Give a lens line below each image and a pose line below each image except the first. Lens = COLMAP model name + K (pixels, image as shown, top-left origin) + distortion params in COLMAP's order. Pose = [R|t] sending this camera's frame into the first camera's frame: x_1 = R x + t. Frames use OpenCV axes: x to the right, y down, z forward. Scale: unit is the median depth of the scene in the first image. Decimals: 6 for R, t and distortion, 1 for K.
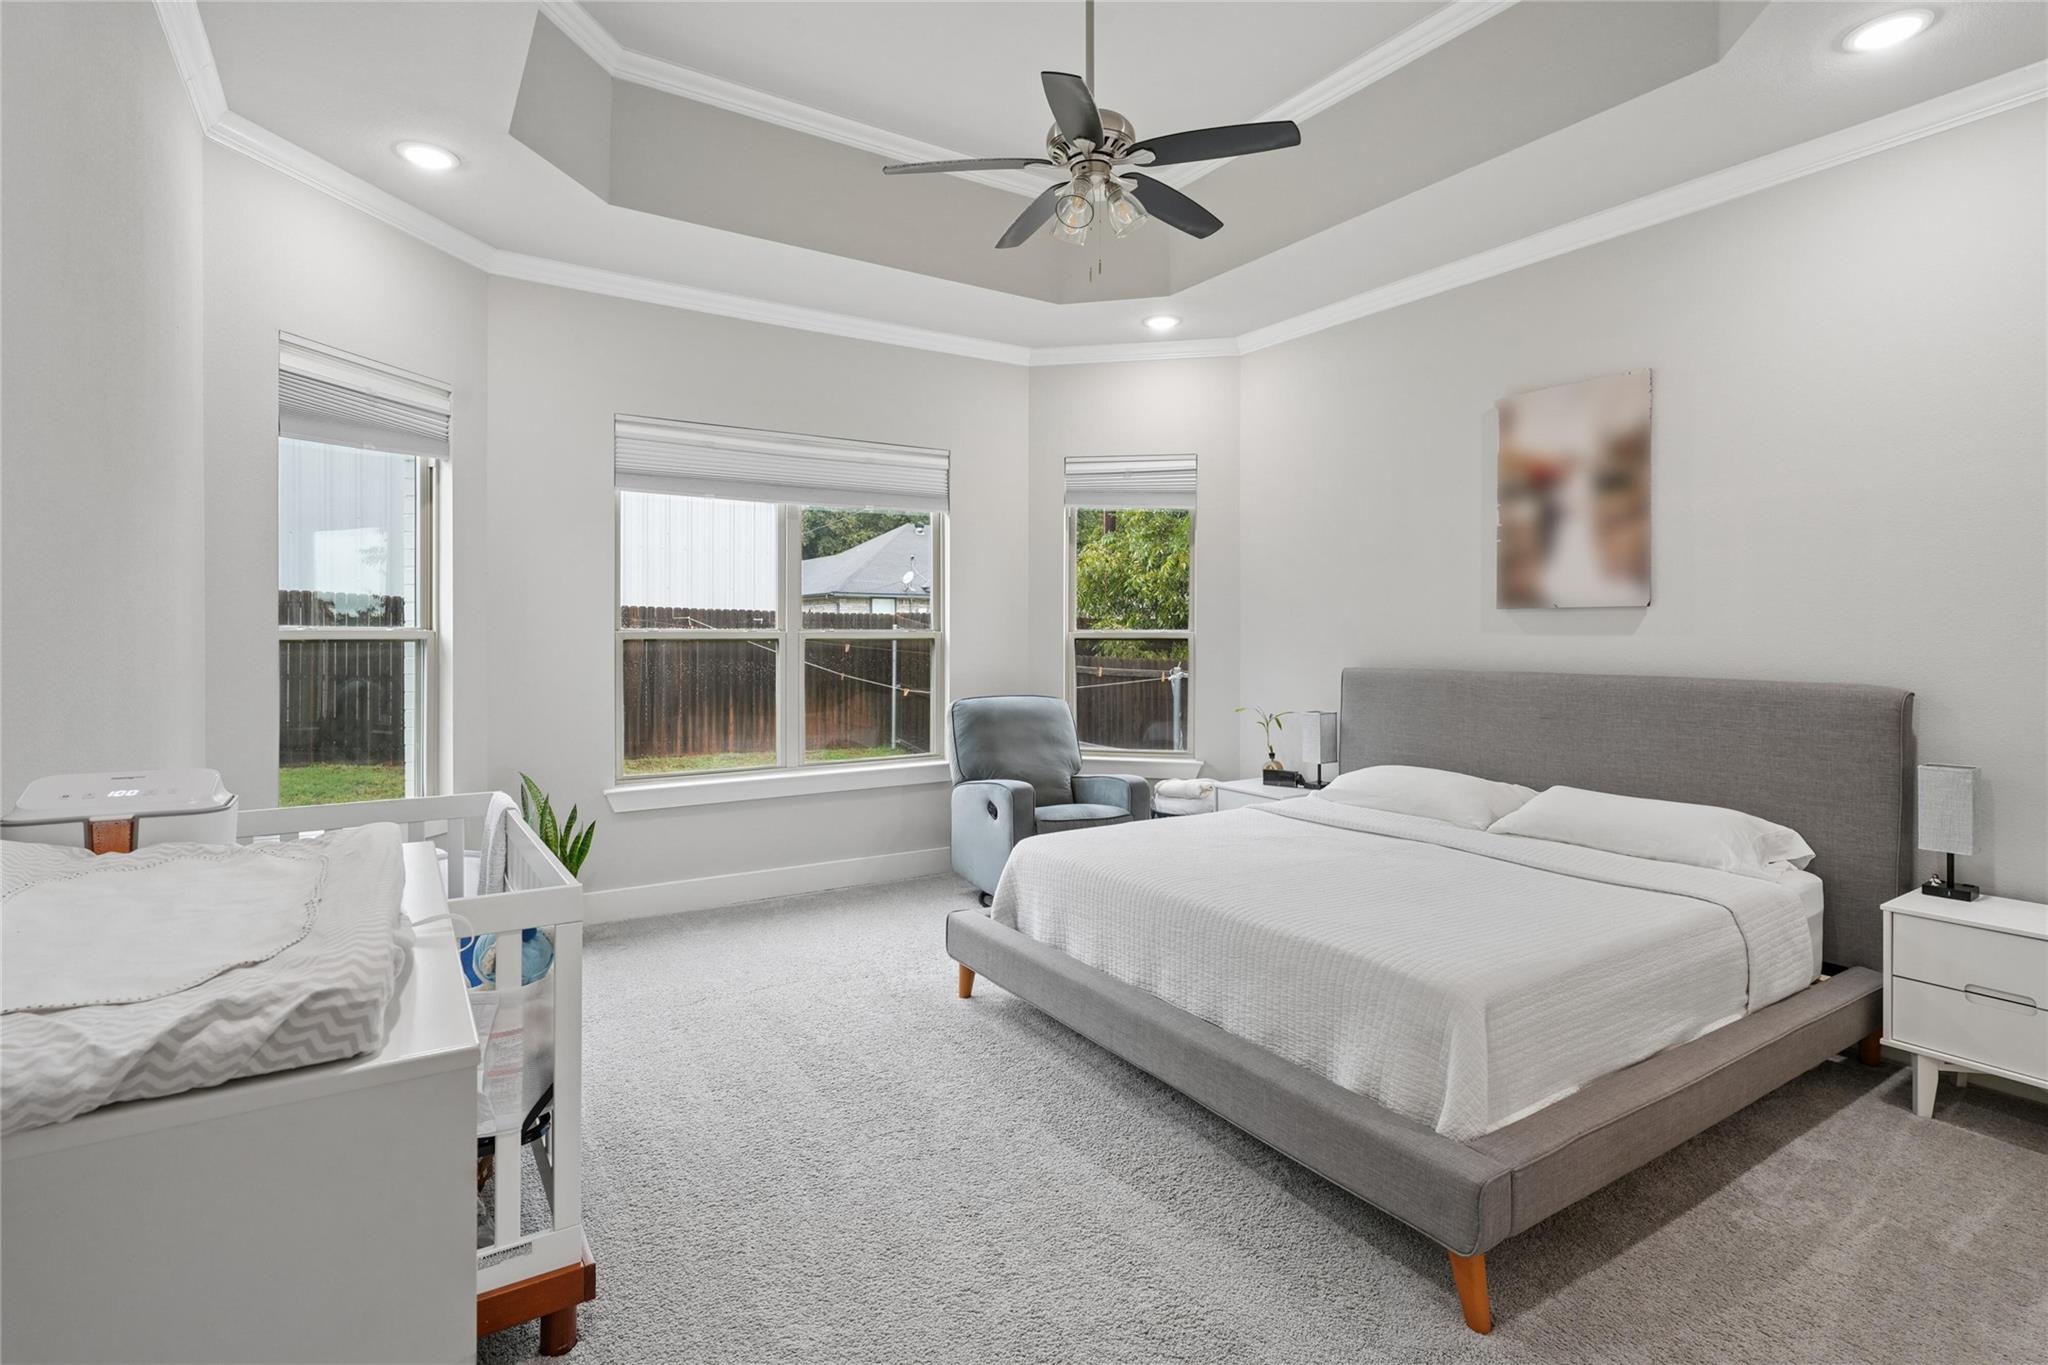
lens RADIAL K [[973.5, 0, 1002.3], [0, 973.5, 641.8], [0, 0, 1]] dist [-0.007786, 0.005274]
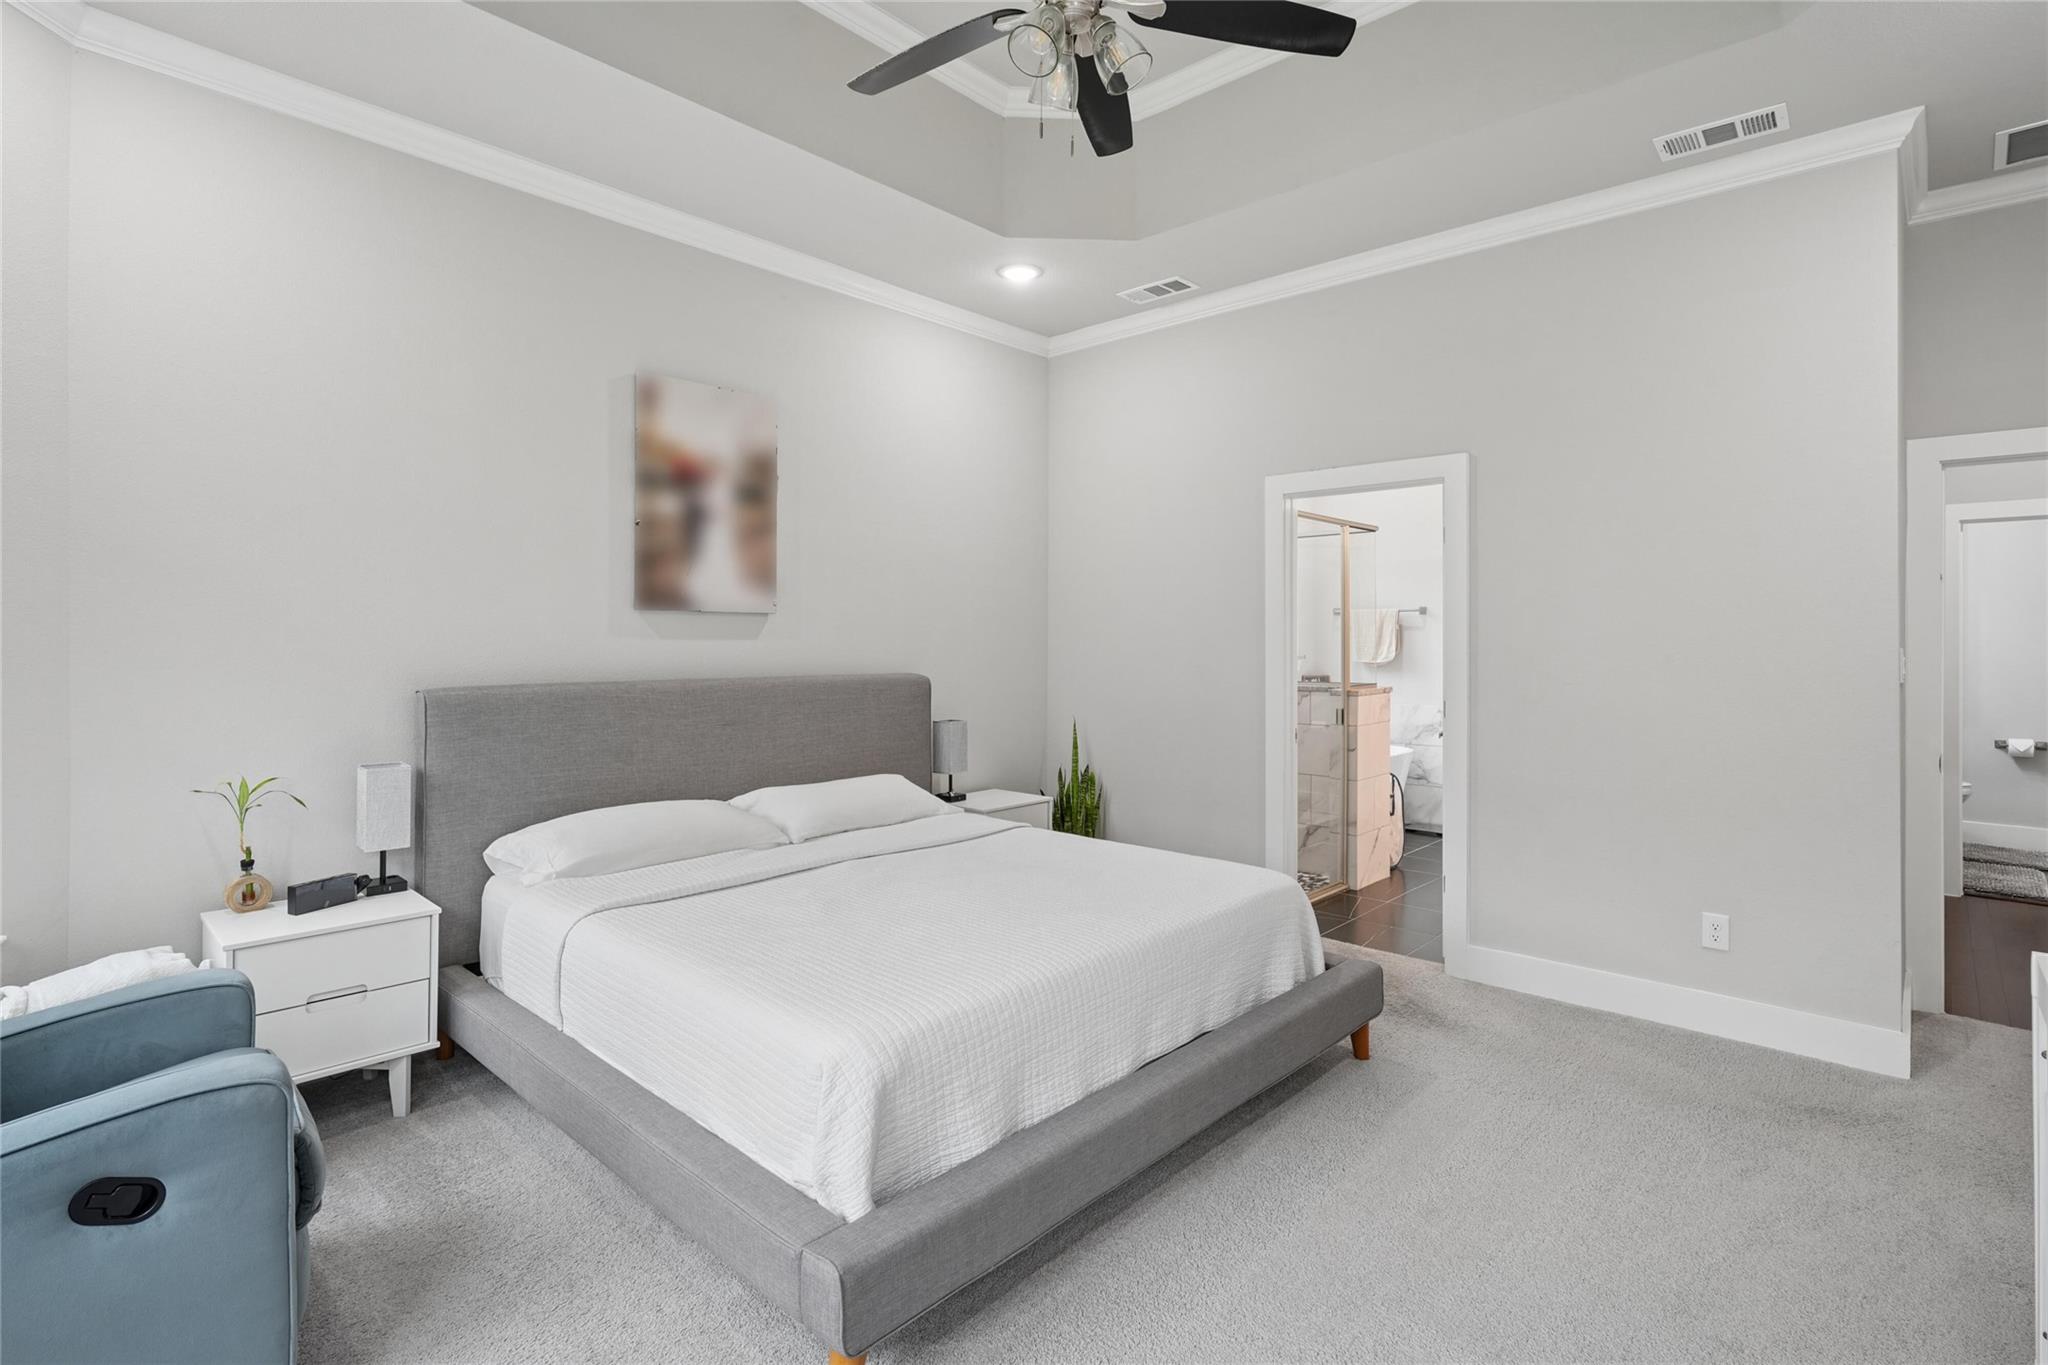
lens RADIAL K [[973.5, 0, 1026.1], [0, 973.5, 639.0], [0, 0, 1]] dist [-0.007786, 0.005274]
pose [[-0.254965, 0.005111, 0.966937, -0.445061], [0.009707, 0.999949, -0.002726, -0.001950], [-0.966901, 0.008691, -0.255002, 0.923320]]
